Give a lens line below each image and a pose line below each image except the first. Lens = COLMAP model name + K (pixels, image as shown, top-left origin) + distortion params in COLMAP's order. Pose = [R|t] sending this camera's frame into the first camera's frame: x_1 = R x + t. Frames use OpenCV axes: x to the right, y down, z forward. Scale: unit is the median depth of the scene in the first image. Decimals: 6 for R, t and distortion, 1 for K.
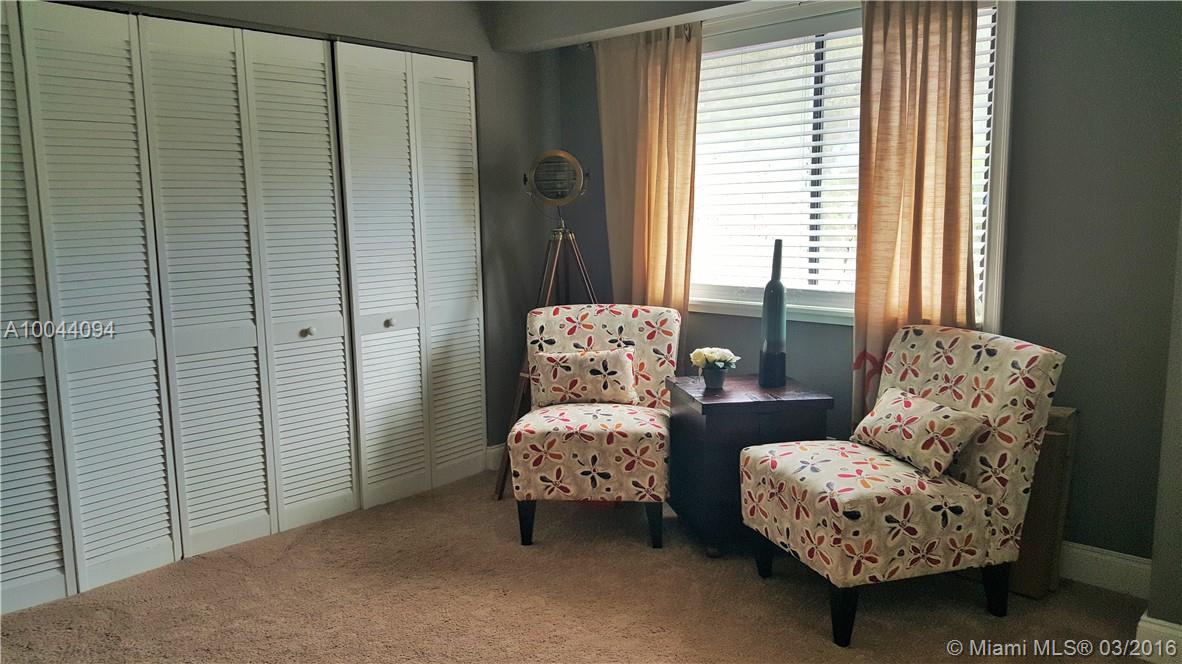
lens RADIAL K [[870.8, 0, 591.0], [0, 870.8, 332.0], [0, 0, 1]] dist [0.114450, -0.218621]
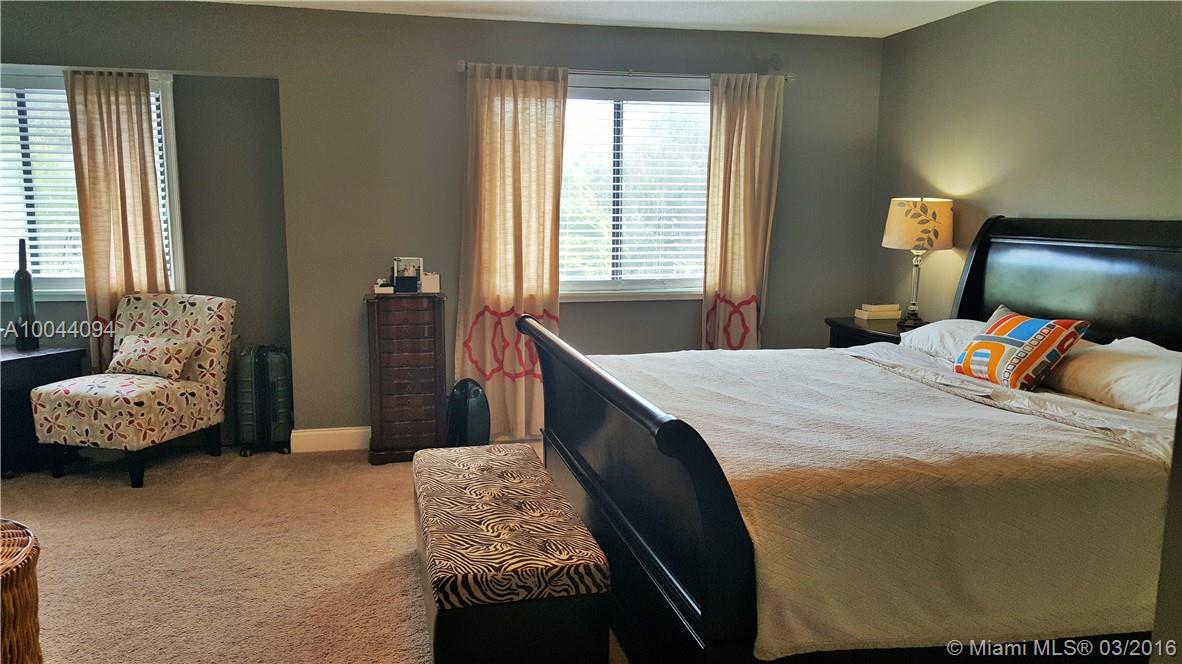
lens RADIAL K [[870.8, 0, 591.0], [0, 870.8, 332.0], [0, 0, 1]] dist [0.114450, -0.218621]
pose [[0.539963, -0.096799, 0.836104, -0.521655], [0.104106, 0.993418, 0.047779, 0.070513], [-0.835226, 0.061245, 0.546486, -0.522226]]
